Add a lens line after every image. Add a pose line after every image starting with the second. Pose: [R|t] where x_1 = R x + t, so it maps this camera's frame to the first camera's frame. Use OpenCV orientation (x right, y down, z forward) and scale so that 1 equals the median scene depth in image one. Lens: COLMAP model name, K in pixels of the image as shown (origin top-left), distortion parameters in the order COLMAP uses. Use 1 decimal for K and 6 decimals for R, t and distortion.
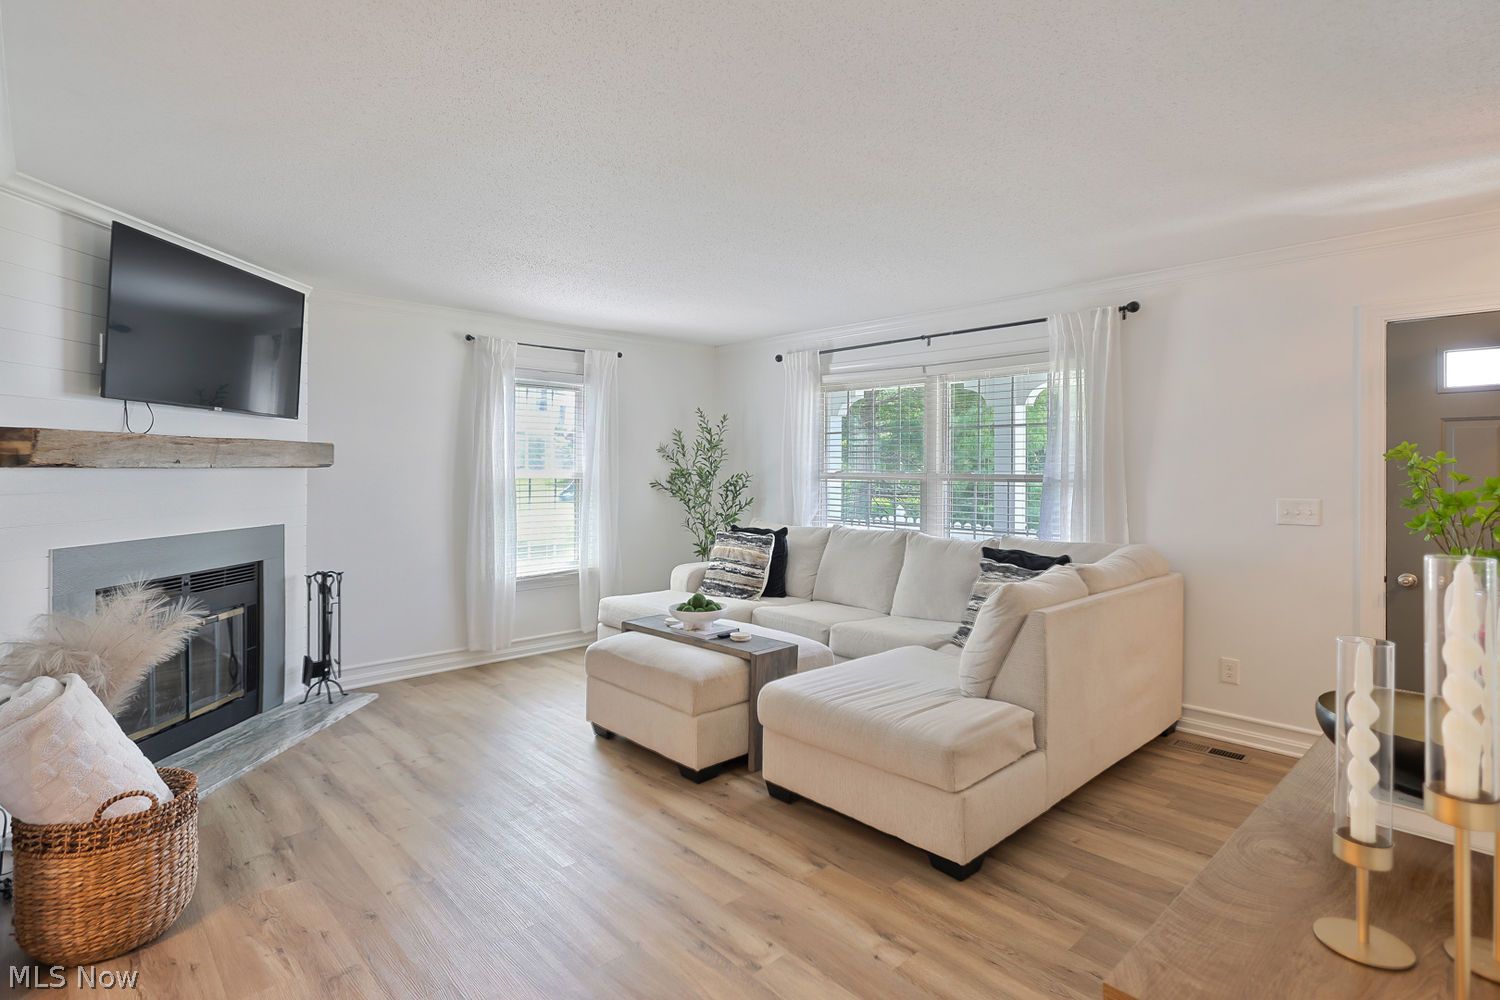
lens RADIAL K [[764.8, 0, 751.5], [0, 764.8, 476.6], [0, 0, 1]] dist [0.000831, -0.000104]
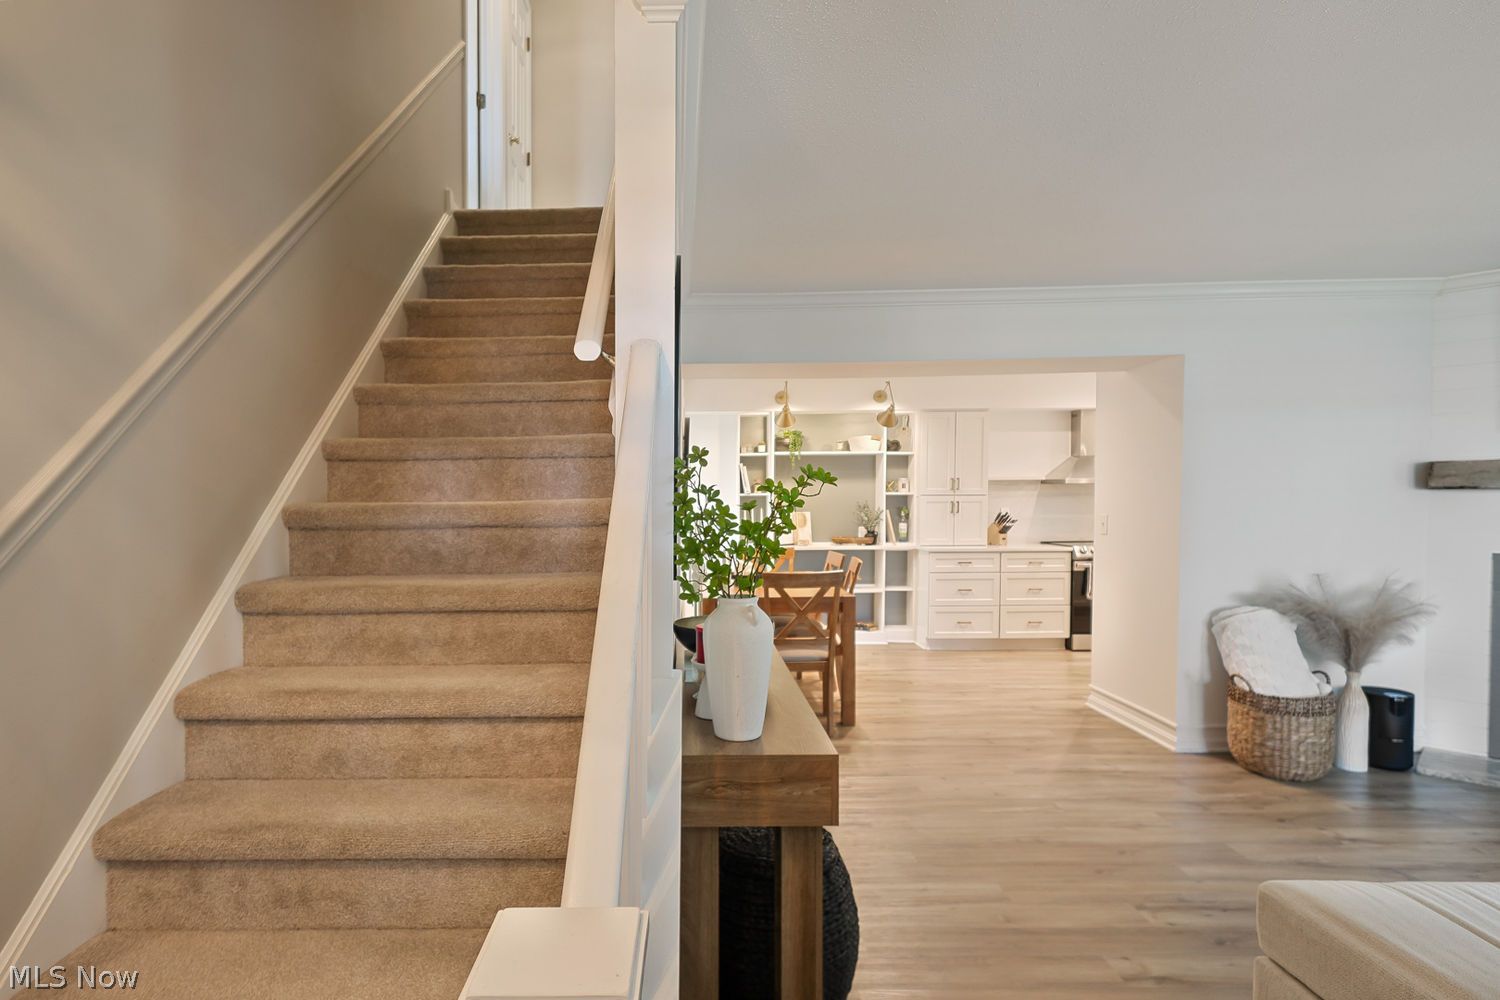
lens RADIAL K [[782.0, 0, 667.5], [0, 782.0, 529.4], [0, 0, 1]] dist [-0.000642, -0.000151]
pose [[-0.703028, 0.036305, -0.710235, 0.683732], [0.001281, 0.998759, 0.049786, -0.007543], [0.711161, 0.034091, -0.702202, 0.653085]]
